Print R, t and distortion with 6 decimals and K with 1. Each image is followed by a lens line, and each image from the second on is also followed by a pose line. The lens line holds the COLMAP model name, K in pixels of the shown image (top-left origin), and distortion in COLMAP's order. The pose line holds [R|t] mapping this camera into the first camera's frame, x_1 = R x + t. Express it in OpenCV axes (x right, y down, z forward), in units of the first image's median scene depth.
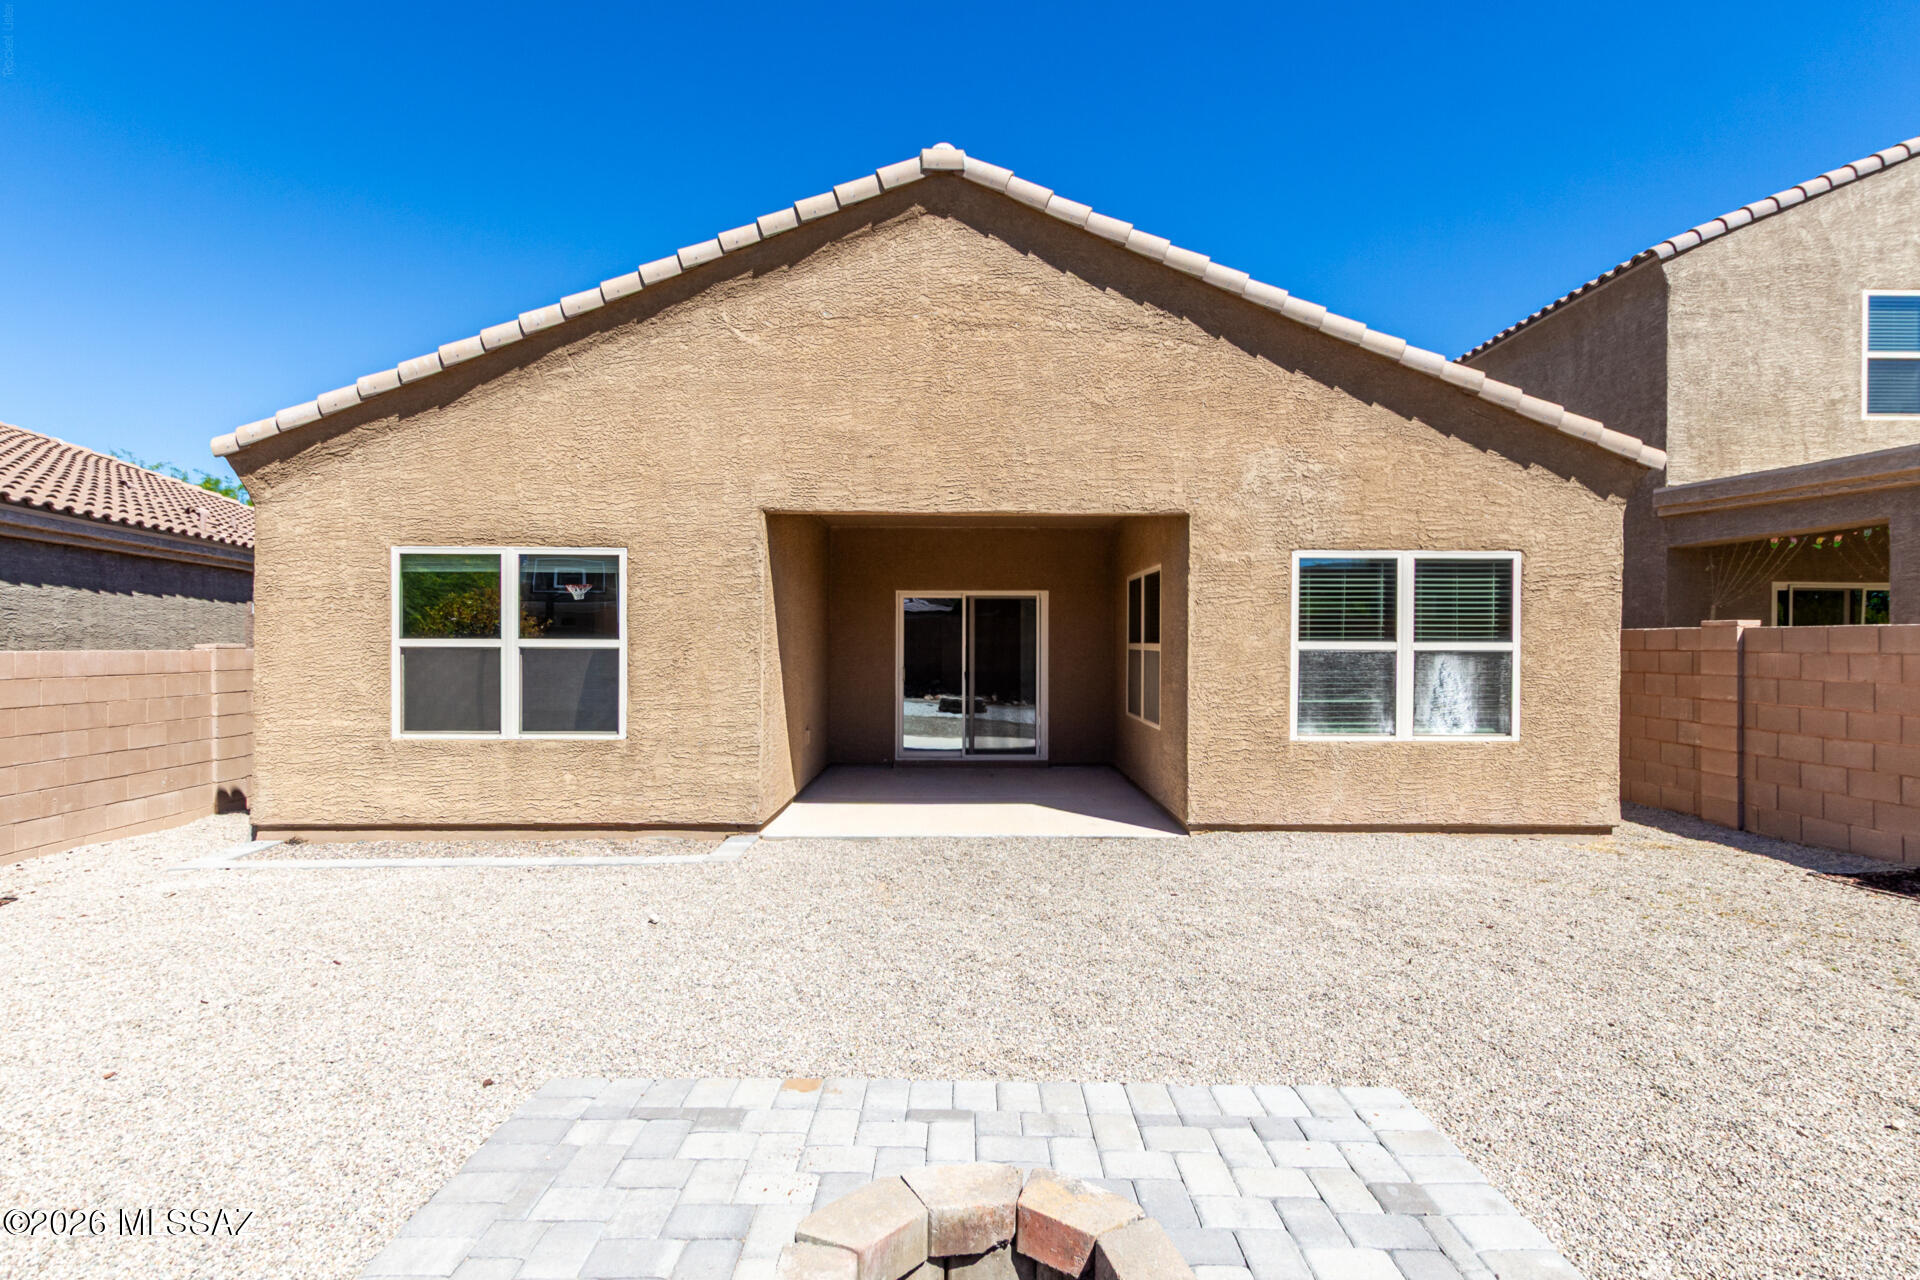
lens RADIAL K [[946.0, 0, 939.4], [0, 946.0, 652.5], [0, 0, 1]] dist [0.021917, -0.001509]
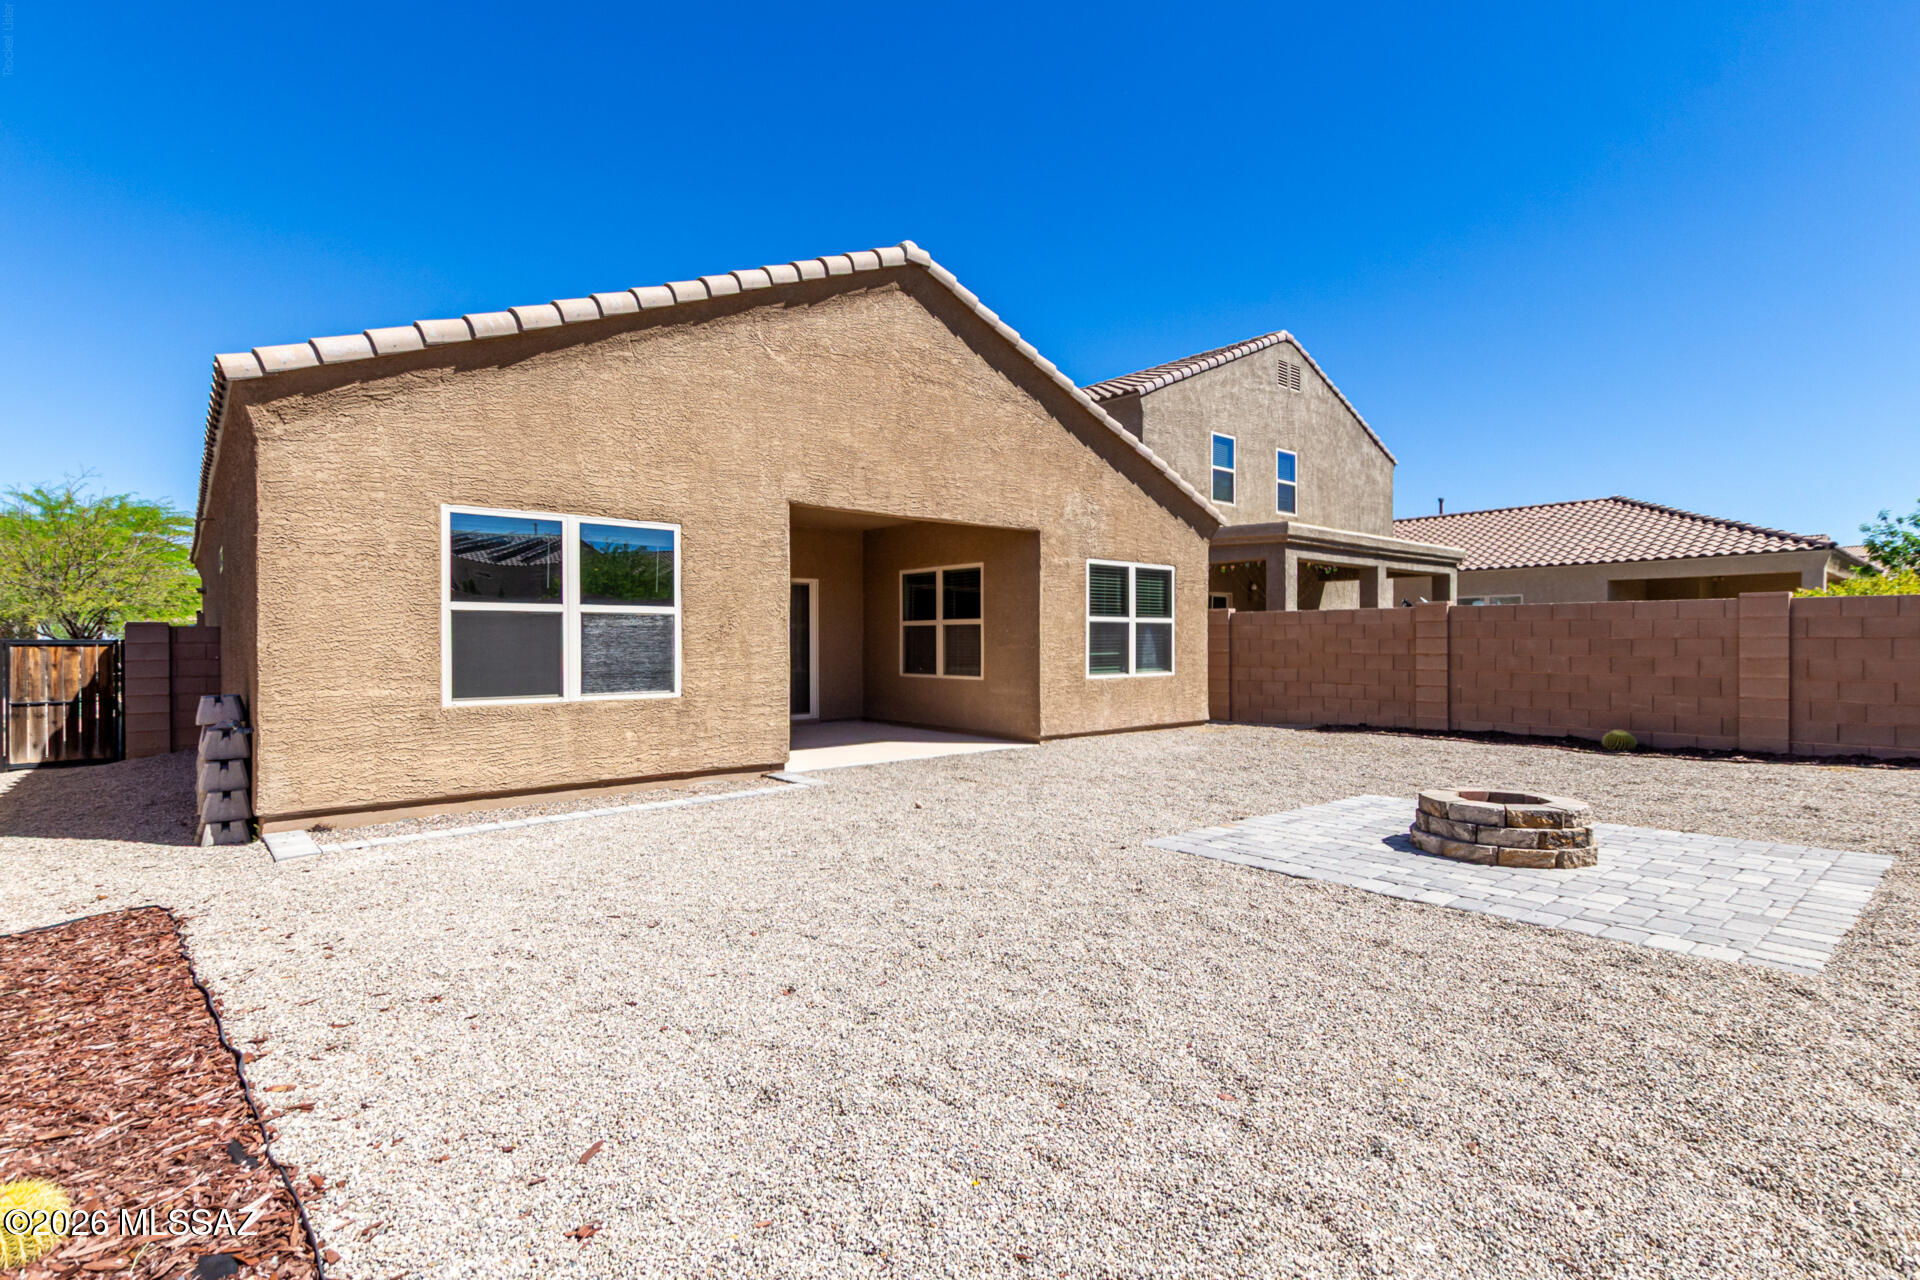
lens RADIAL K [[946.0, 0, 979.4], [0, 946.0, 654.9], [0, 0, 1]] dist [0.021917, -0.001509]
pose [[0.750615, -0.014248, 0.660586, -0.804477], [0.014249, 0.999884, 0.005375, 0.041483], [-0.660586, 0.005378, 0.750731, -0.064835]]
